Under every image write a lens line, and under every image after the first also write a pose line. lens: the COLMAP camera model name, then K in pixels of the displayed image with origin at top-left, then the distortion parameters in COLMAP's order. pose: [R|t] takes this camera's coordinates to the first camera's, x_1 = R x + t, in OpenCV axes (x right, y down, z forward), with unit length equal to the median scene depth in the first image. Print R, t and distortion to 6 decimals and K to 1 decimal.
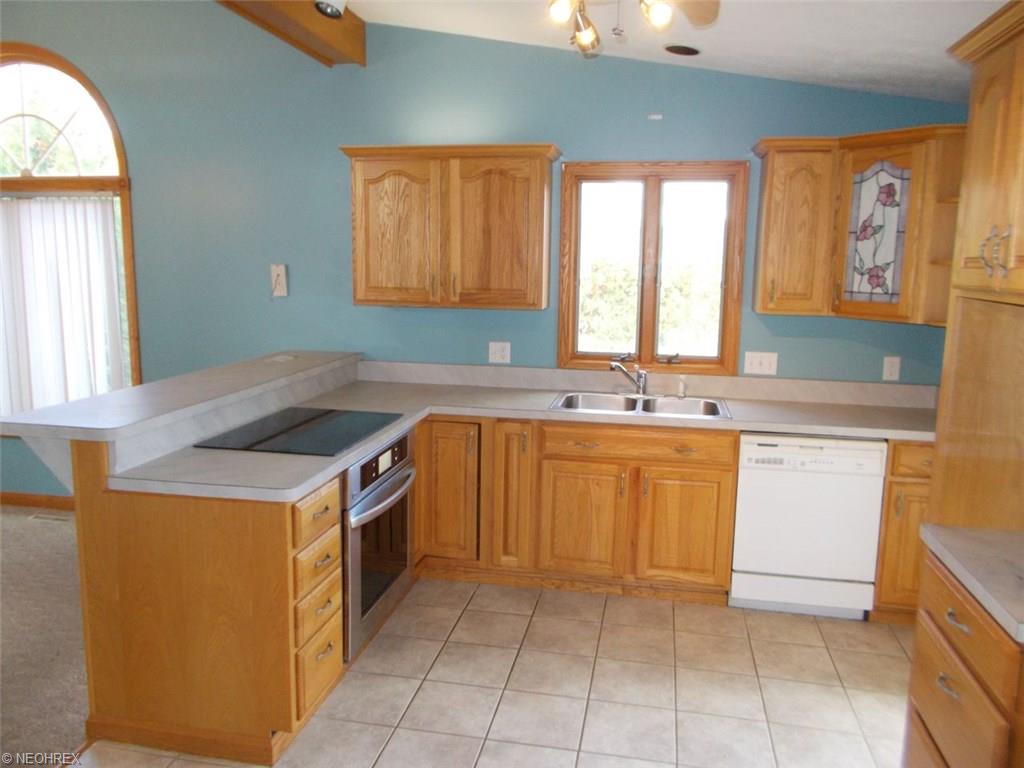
lens RADIAL K [[790.6, 0, 504.4], [0, 790.6, 380.2], [0, 0, 1]] dist [0.009498, 0.010461]
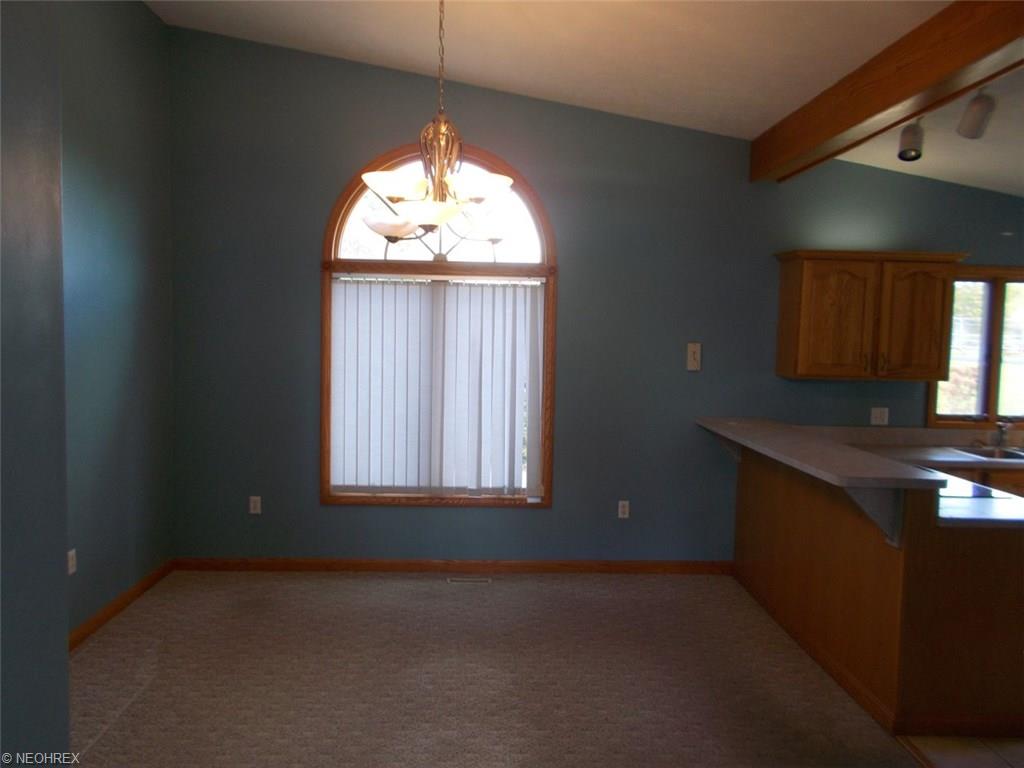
lens RADIAL K [[786.0, 0, 513.7], [0, 786.0, 378.5], [0, 0, 1]] dist [0.027722, -0.040719]
pose [[0.971989, -0.005392, 0.234965, -0.842587], [0.024711, 0.996540, -0.079358, -0.010018], [-0.233724, 0.082941, 0.968759, -0.054200]]
